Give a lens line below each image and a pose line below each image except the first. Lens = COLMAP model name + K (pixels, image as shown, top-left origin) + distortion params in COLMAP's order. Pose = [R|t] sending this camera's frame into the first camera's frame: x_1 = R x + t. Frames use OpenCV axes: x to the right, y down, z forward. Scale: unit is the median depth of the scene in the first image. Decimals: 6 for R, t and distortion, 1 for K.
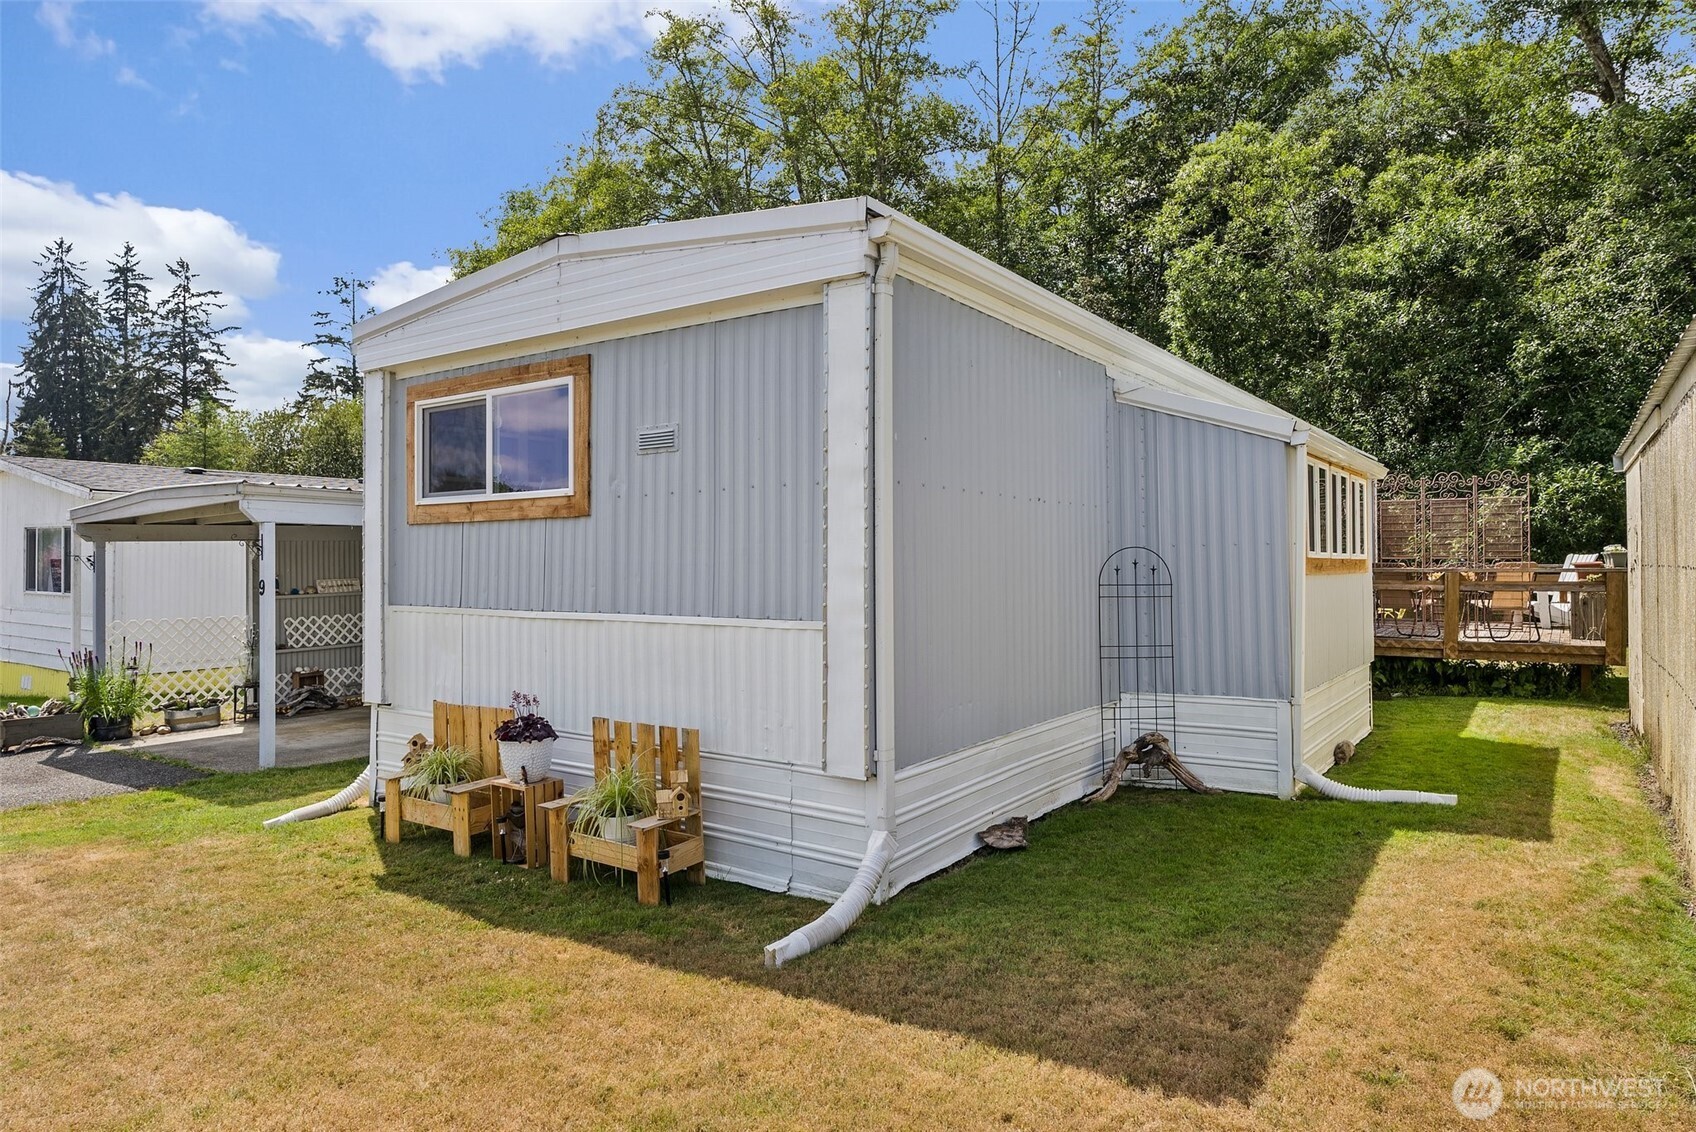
lens RADIAL K [[1015.2, 0, 846.2], [0, 1015.2, 563.1], [0, 0, 1]] dist [0.000584, -0.000572]
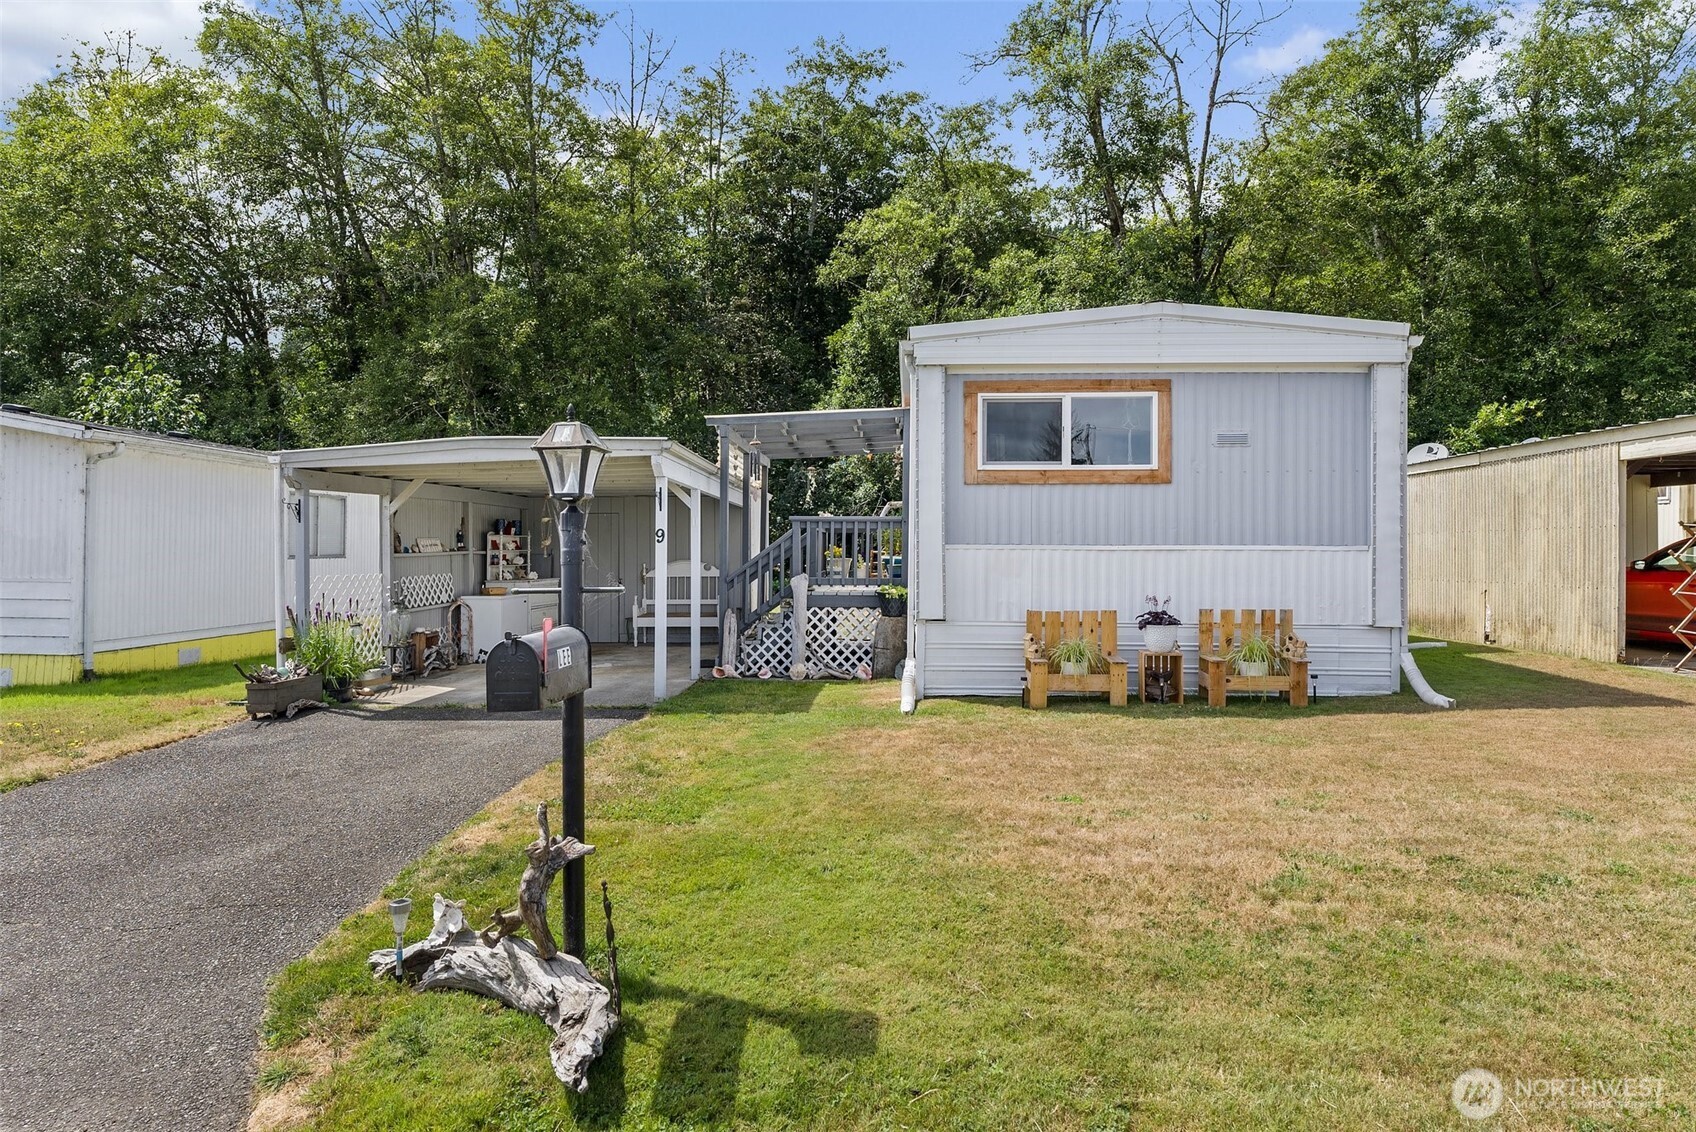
lens RADIAL K [[951.9, 0, 847.2], [0, 951.9, 558.7], [0, 0, 1]] dist [-0.002280, 0.000251]
pose [[0.854739, -0.000996, 0.519057, -1.410593], [-0.004052, 0.999955, 0.008592, 0.057371], [-0.519042, -0.009448, 0.854696, 0.009135]]
